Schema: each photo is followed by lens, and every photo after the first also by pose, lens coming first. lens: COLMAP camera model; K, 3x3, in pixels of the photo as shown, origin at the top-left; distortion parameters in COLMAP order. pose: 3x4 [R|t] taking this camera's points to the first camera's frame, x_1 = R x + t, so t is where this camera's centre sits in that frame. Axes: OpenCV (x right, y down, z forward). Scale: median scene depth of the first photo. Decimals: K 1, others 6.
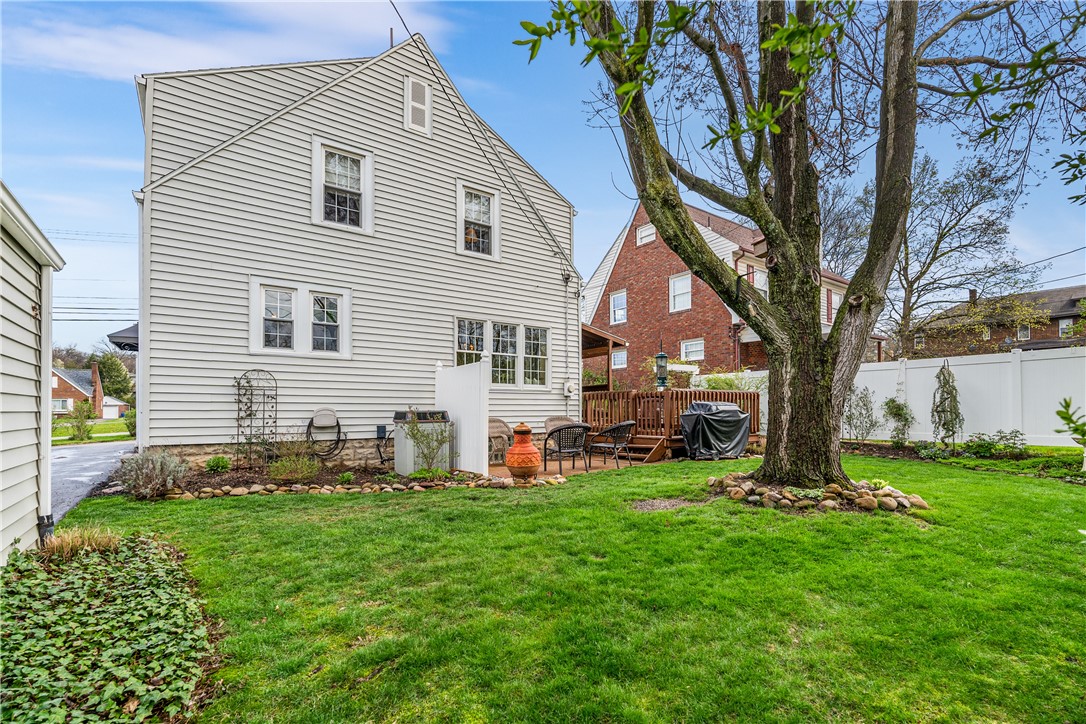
lens RADIAL K [[501.7, 0, 555.1], [0, 501.7, 402.7], [0, 0, 1]] dist [0.000182, 0.000053]
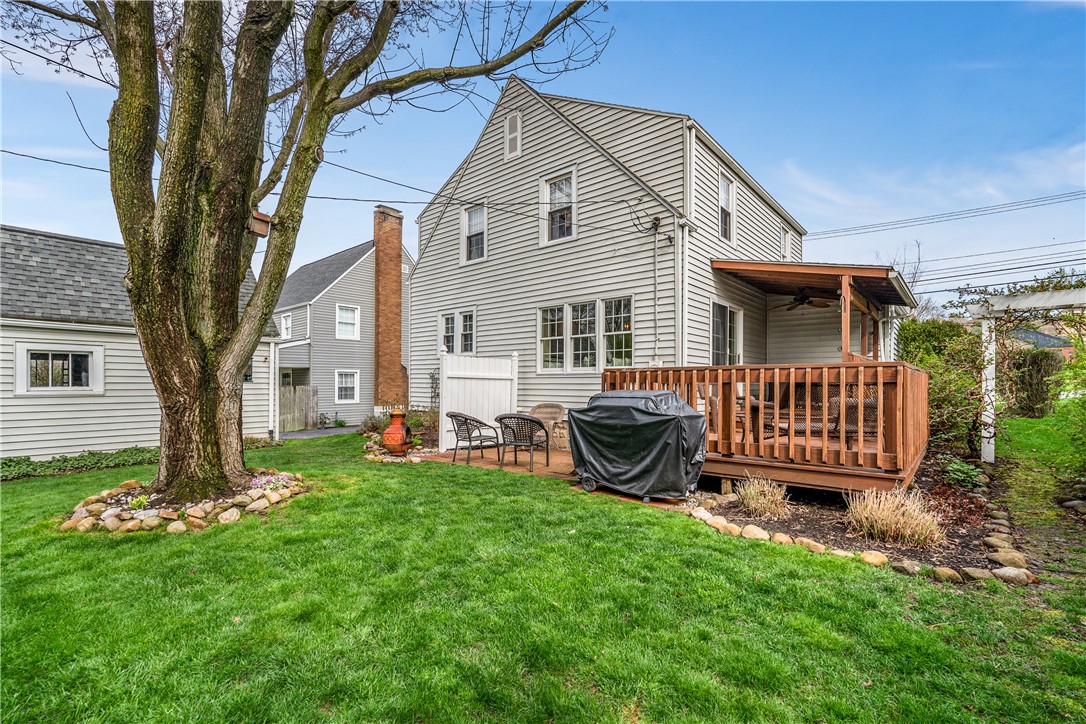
lens RADIAL K [[486.2, 0, 542.4], [0, 486.2, 378.7], [0, 0, 1]] dist [-0.000782, -0.000094]
pose [[0.219123, -0.008562, -0.975660, 0.715256], [0.012656, 0.999902, -0.005933, -0.011430], [0.975615, -0.011048, 0.219210, 0.680434]]
